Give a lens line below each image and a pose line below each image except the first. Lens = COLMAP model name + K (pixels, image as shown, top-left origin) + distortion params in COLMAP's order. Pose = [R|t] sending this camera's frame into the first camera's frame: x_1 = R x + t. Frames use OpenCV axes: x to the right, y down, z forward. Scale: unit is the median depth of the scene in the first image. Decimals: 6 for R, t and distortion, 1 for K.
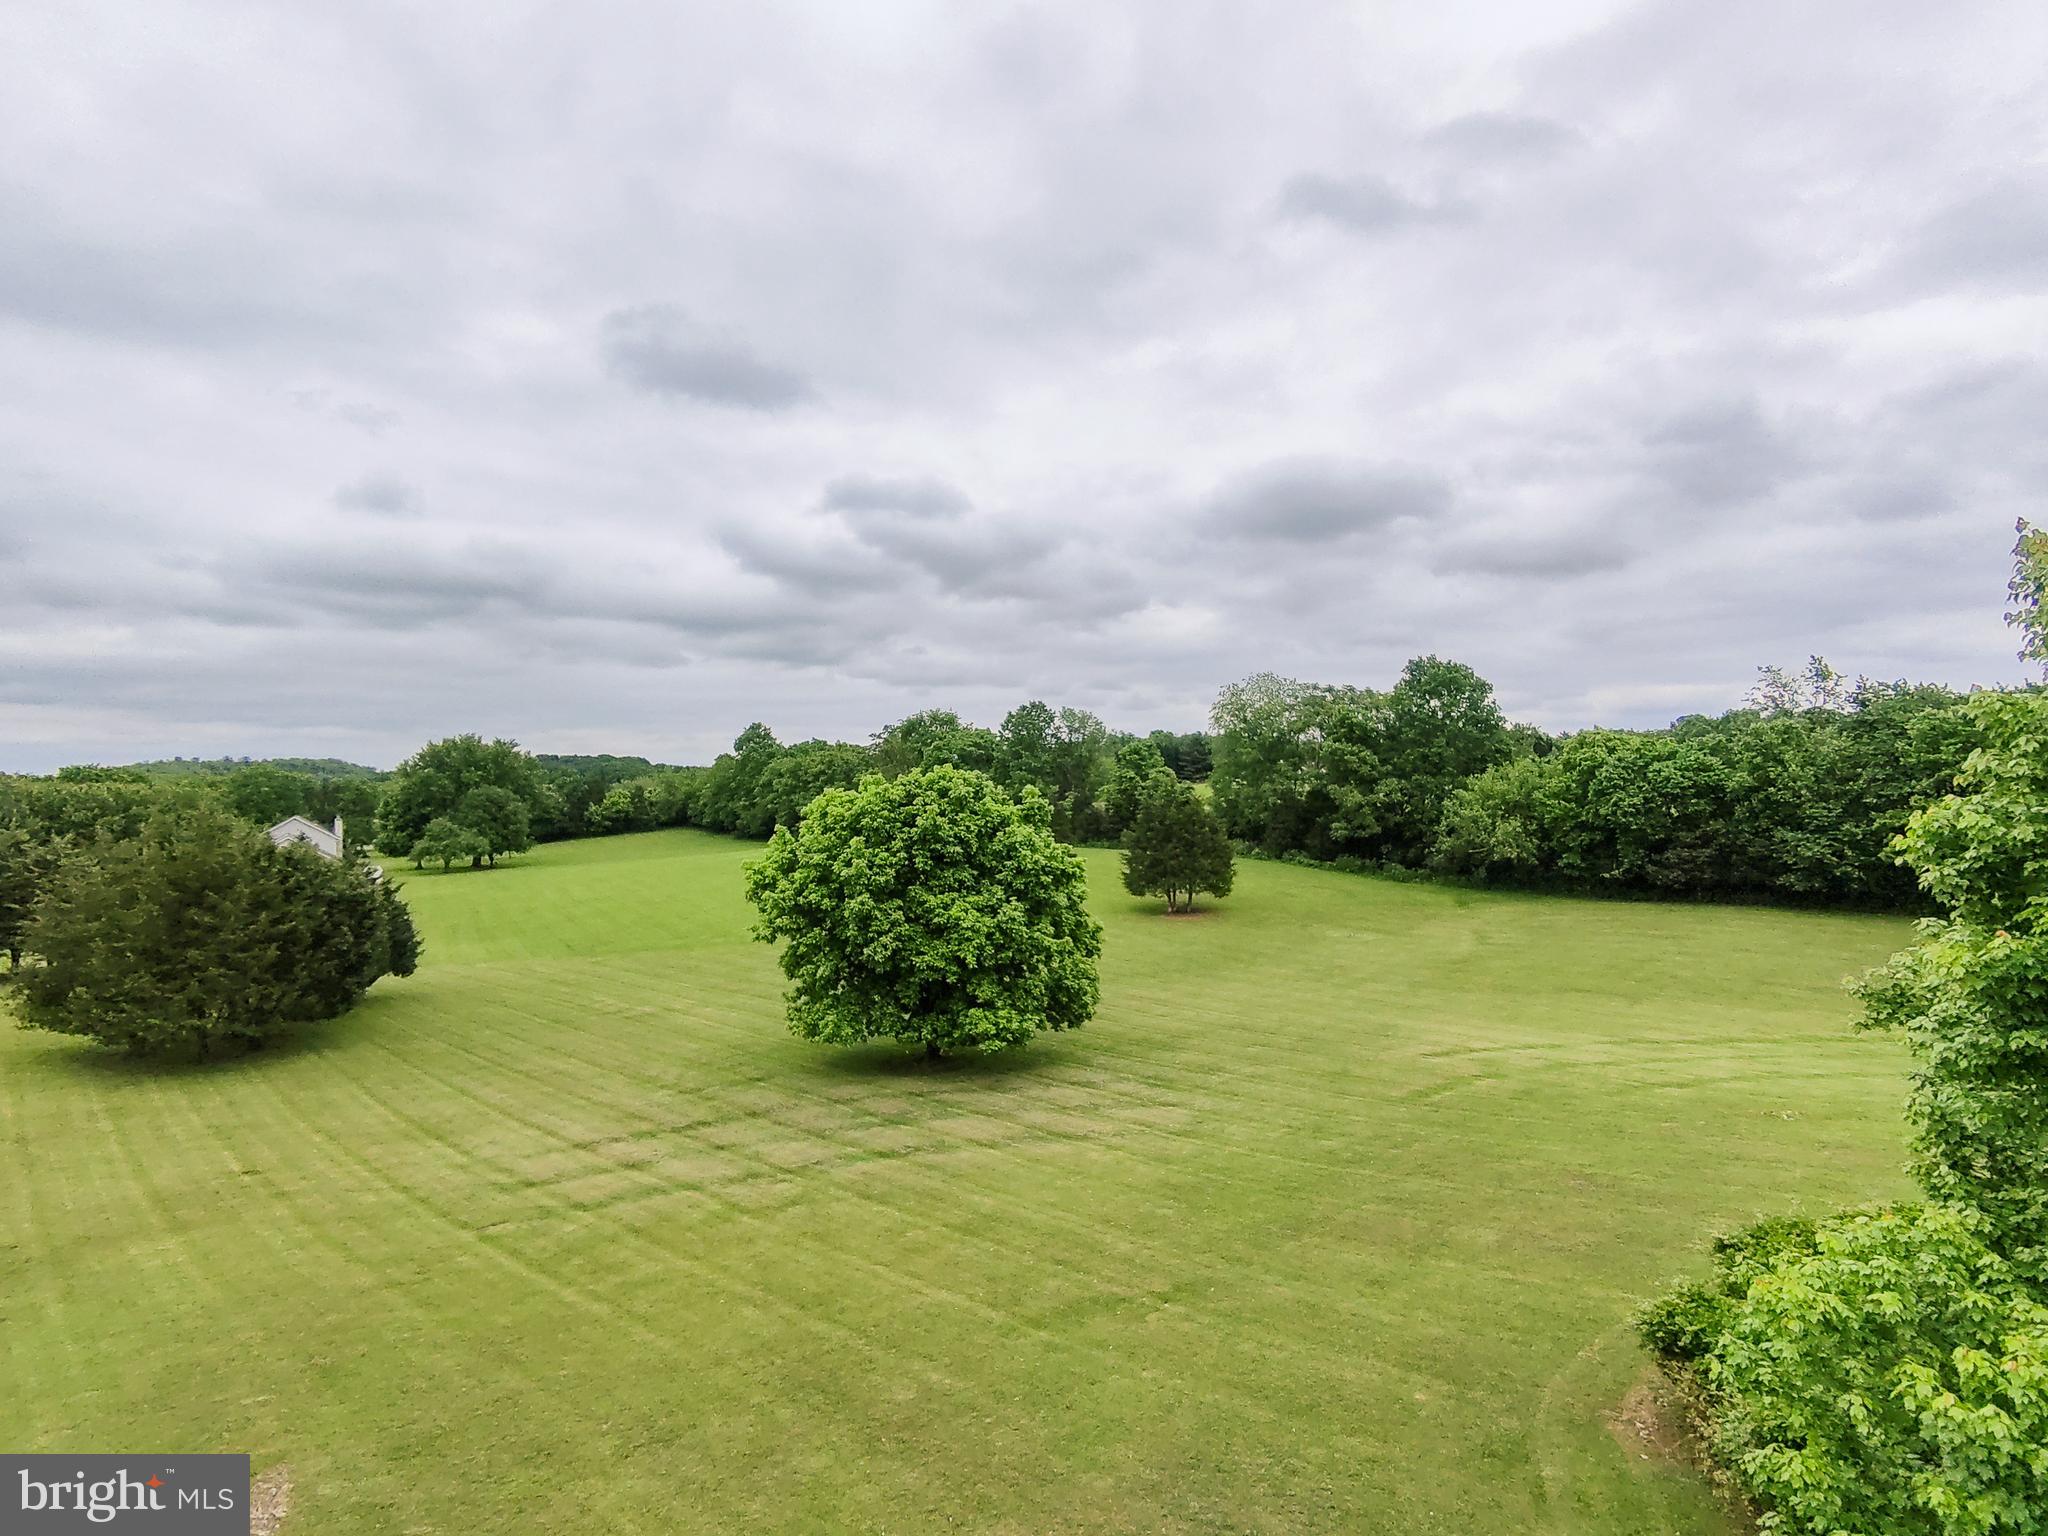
lens RADIAL K [[1049.1, 0, 1039.0], [0, 1049.1, 780.9], [0, 0, 1]] dist [0.150702, -0.100056]
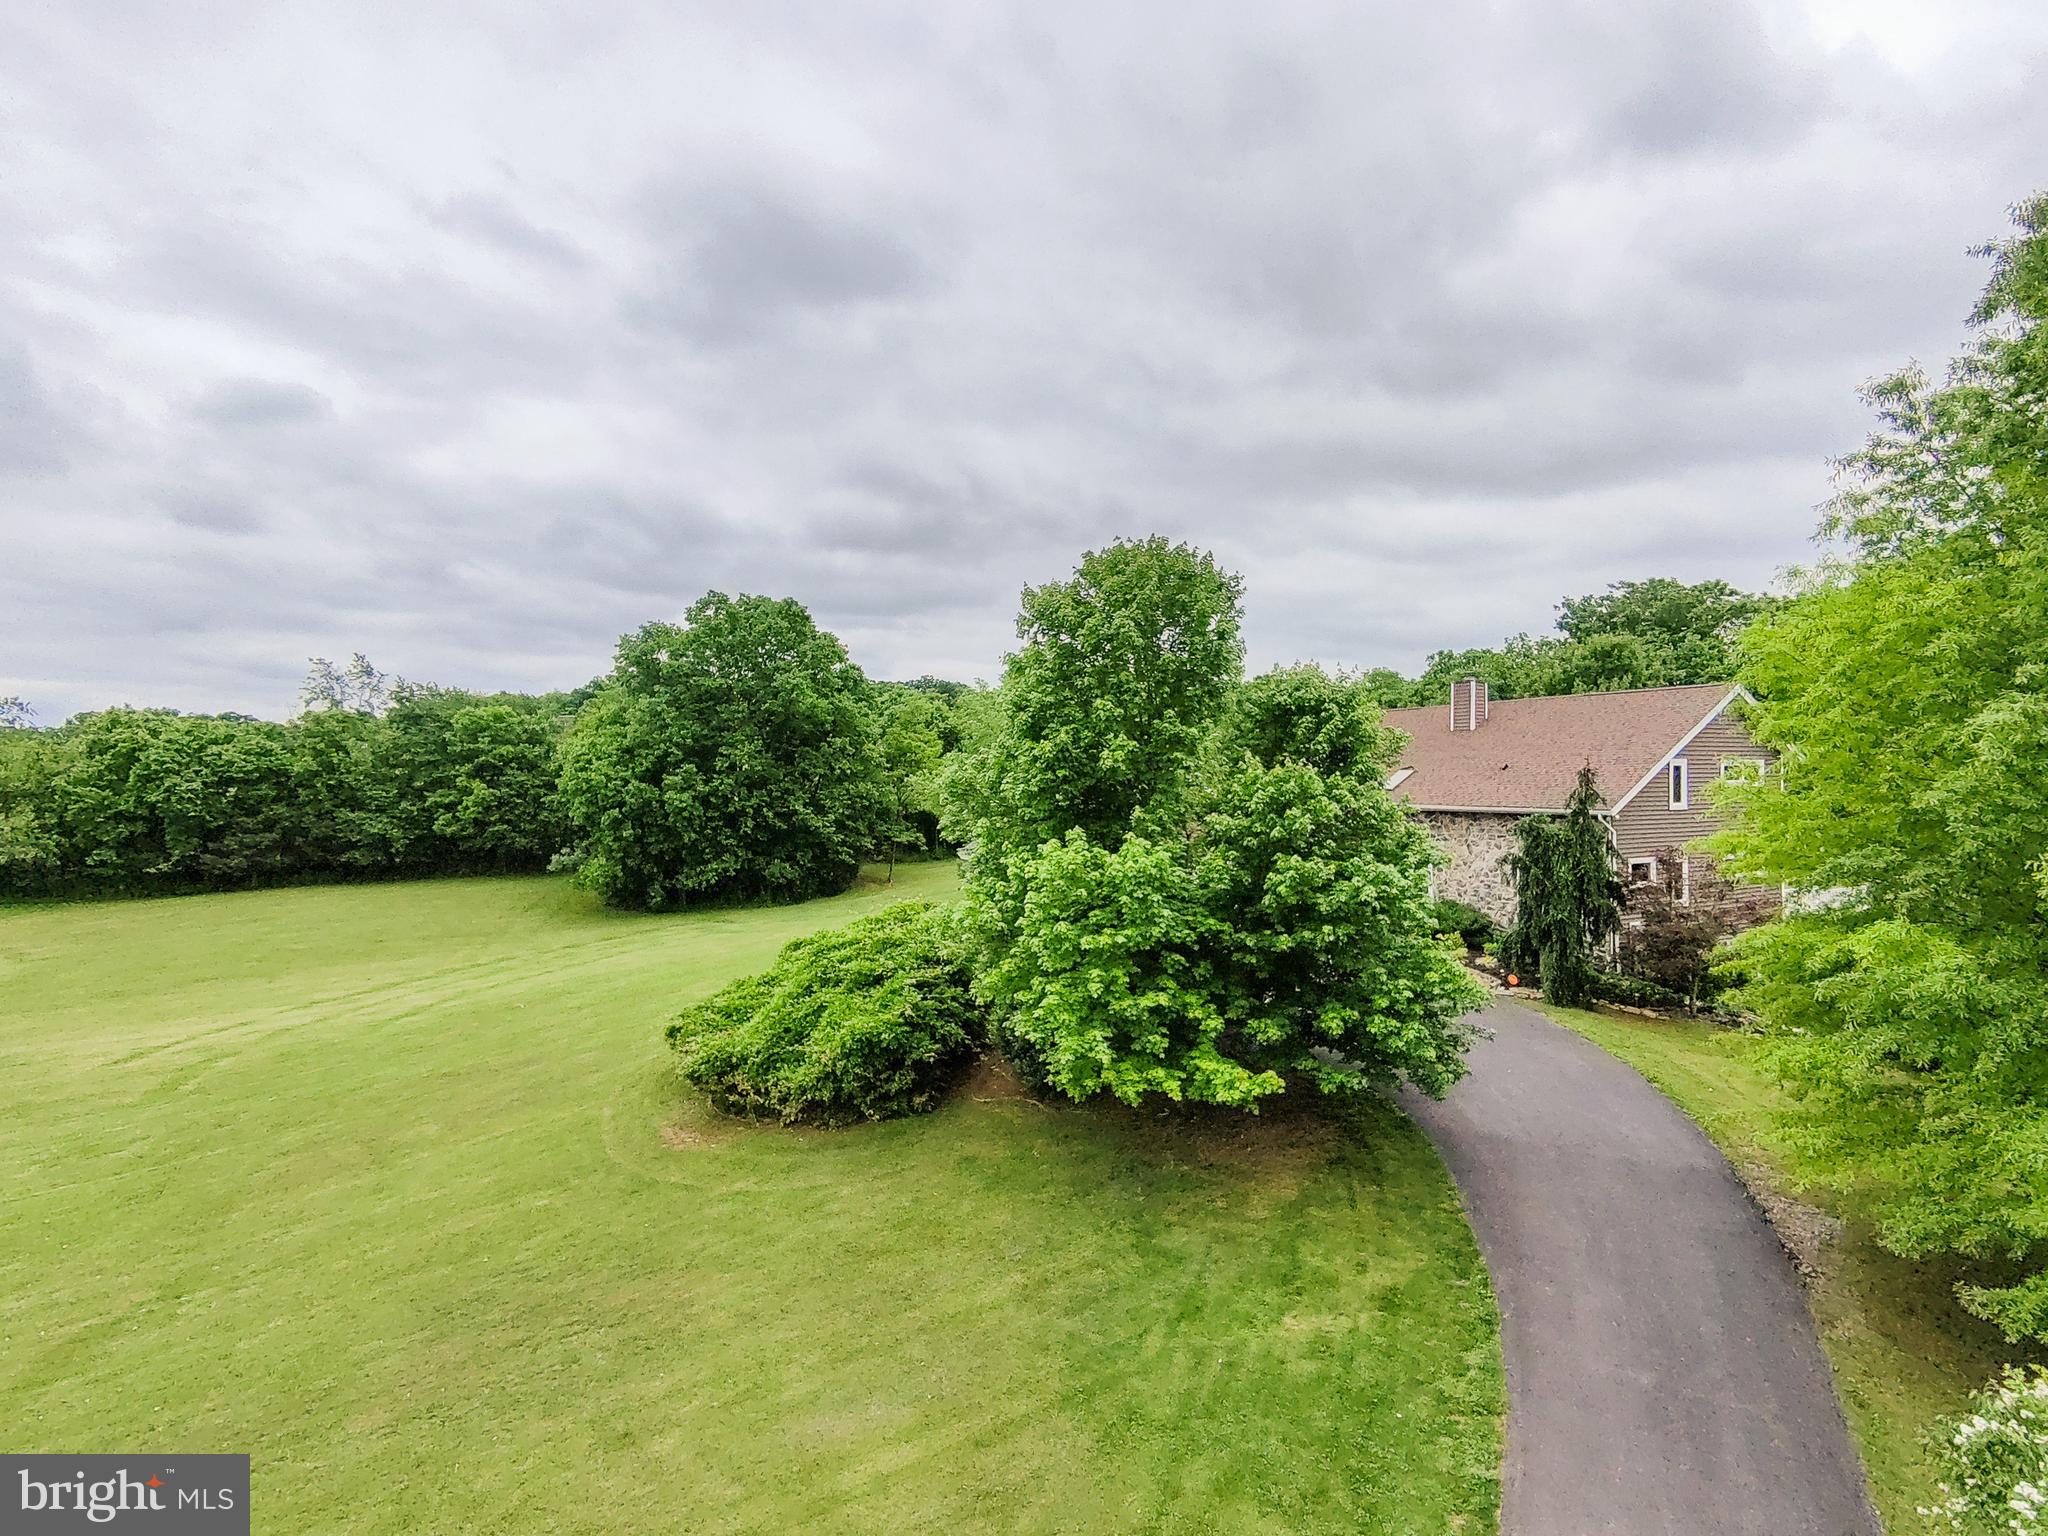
lens RADIAL K [[1049.1, 0, 1039.0], [0, 1049.1, 780.9], [0, 0, 1]] dist [0.150702, -0.100056]
pose [[0.300038, 0.004076, 0.953918, -0.242357], [0.003687, 0.999978, -0.005432, 0.038847], [-0.953920, 0.005147, 0.300017, 0.045413]]
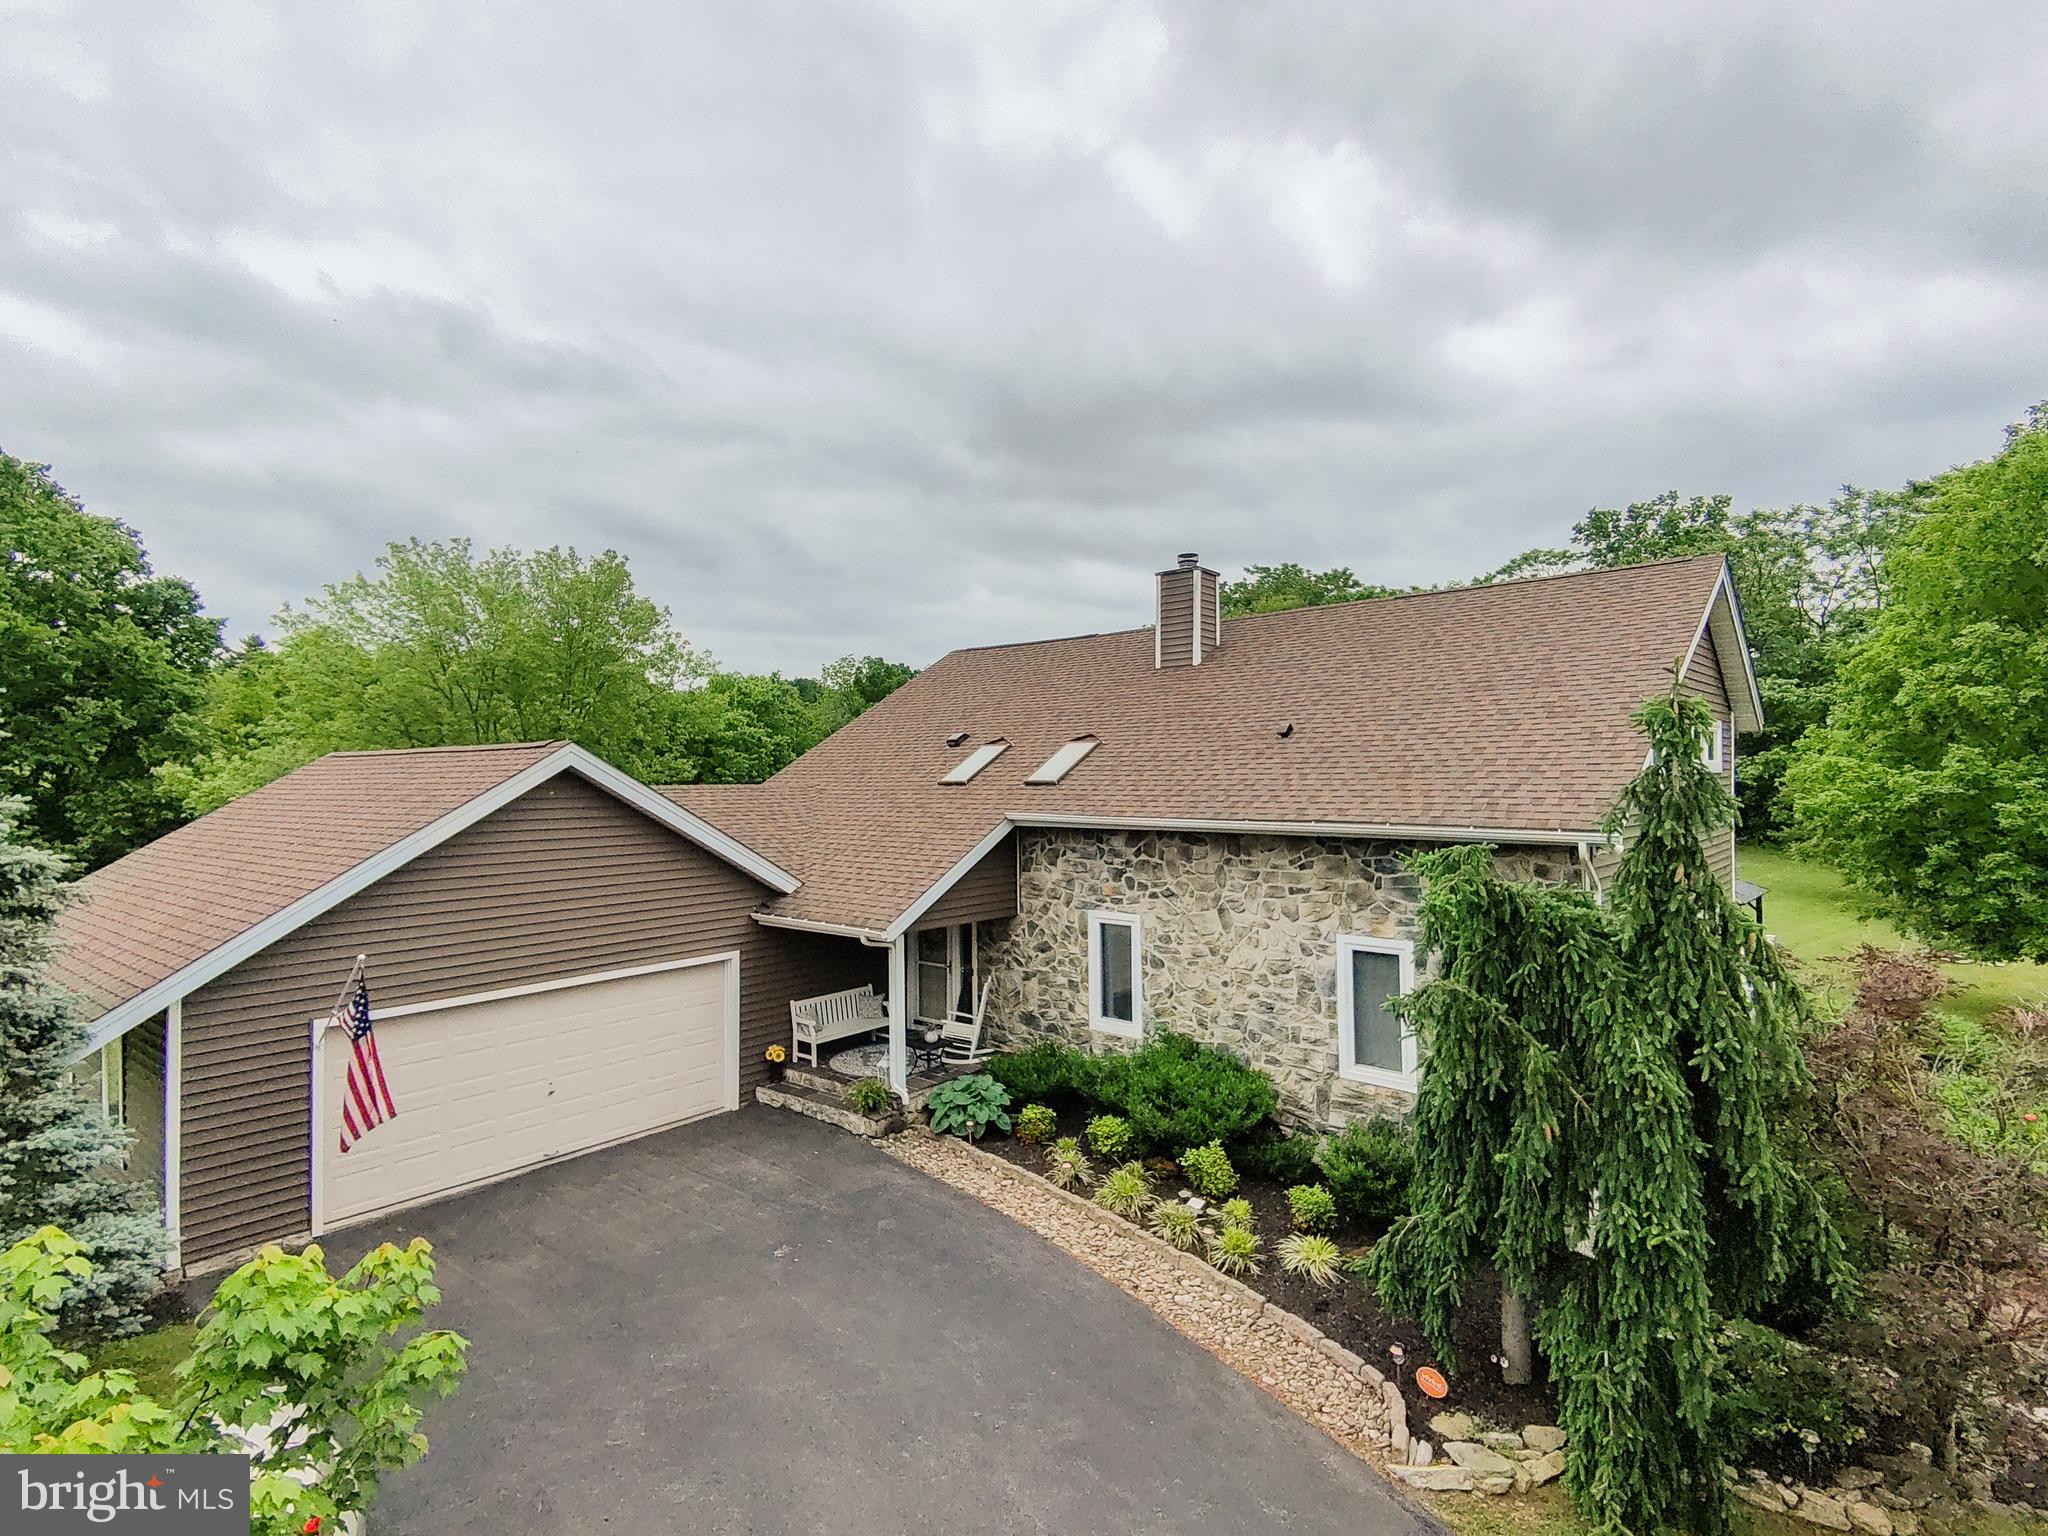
lens RADIAL K [[1049.1, 0, 1039.0], [0, 1049.1, 780.9], [0, 0, 1]] dist [0.150702, -0.100056]
pose [[-0.025216, 0.005072, 0.999669, 0.246285], [0.007743, 0.999958, -0.004879, 0.043200], [-0.999652, 0.007618, -0.025254, 0.047028]]
